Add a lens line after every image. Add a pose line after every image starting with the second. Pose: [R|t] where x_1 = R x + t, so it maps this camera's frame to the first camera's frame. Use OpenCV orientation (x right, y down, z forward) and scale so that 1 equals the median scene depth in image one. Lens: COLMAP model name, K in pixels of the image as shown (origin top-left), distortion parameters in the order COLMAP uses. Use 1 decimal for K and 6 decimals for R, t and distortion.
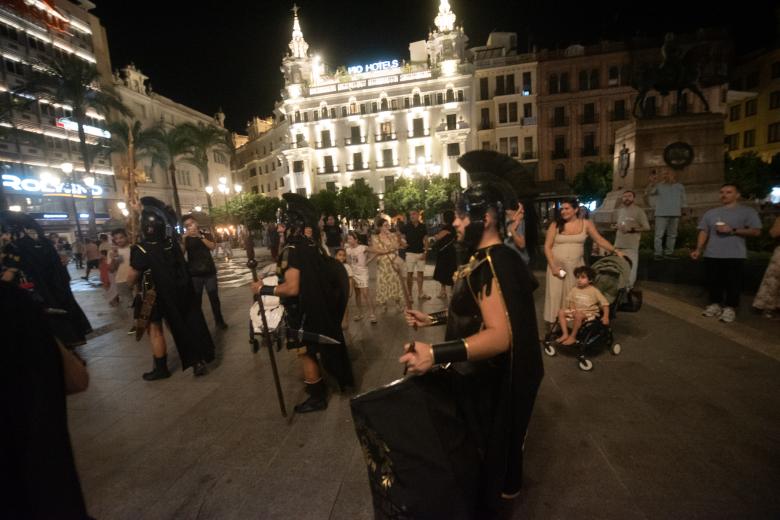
lens RADIAL K [[314.5, 0, 392.7], [0, 314.5, 261.6], [0, 0, 1]] dist [-0.000172, -0.006997]
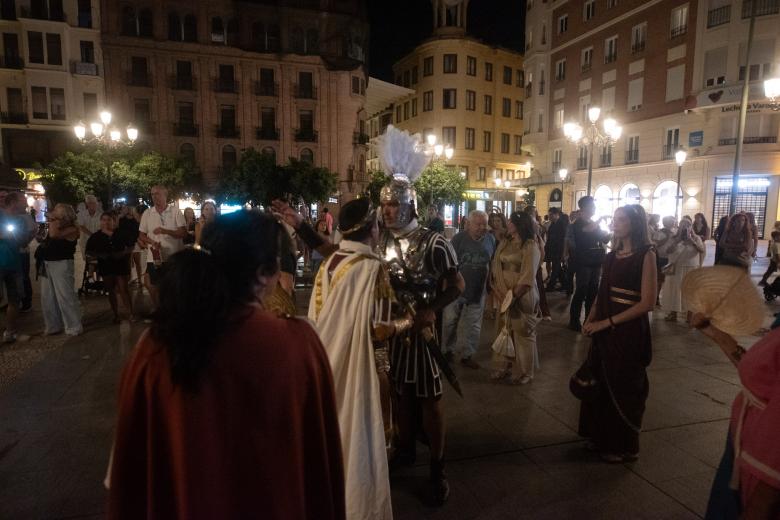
lens RADIAL K [[467.0, 0, 388.0], [0, 467.0, 261.7], [0, 0, 1]] dist [-0.002058, 0.000230]
pose [[0.905639, 0.034005, 0.422683, 0.622122], [-0.018415, 0.998993, -0.040913, -0.023788], [-0.423649, 0.029269, 0.905353, -0.123136]]
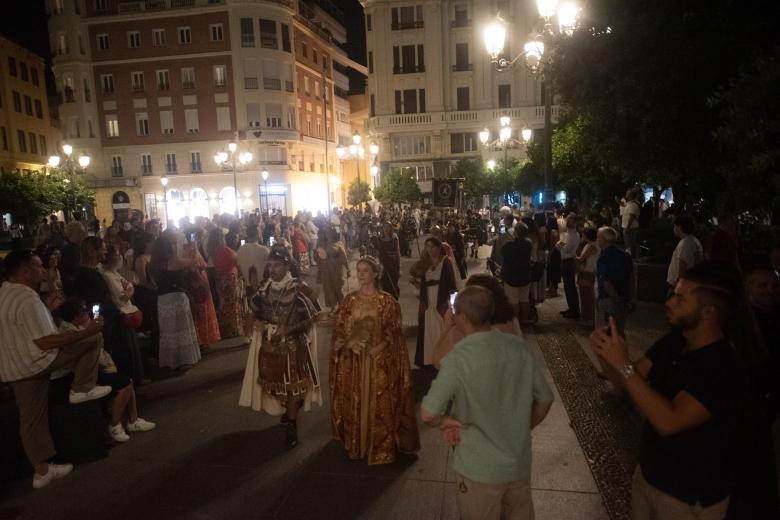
lens RADIAL K [[527.0, 0, 386.7], [0, 527.0, 265.5], [0, 0, 1]] dist [0.004473, -0.000589]
pose [[0.042413, -0.056345, 0.997510, 0.096122], [0.163077, 0.985409, 0.048728, -0.013080], [-0.985701, 0.160604, 0.050982, -0.020807]]
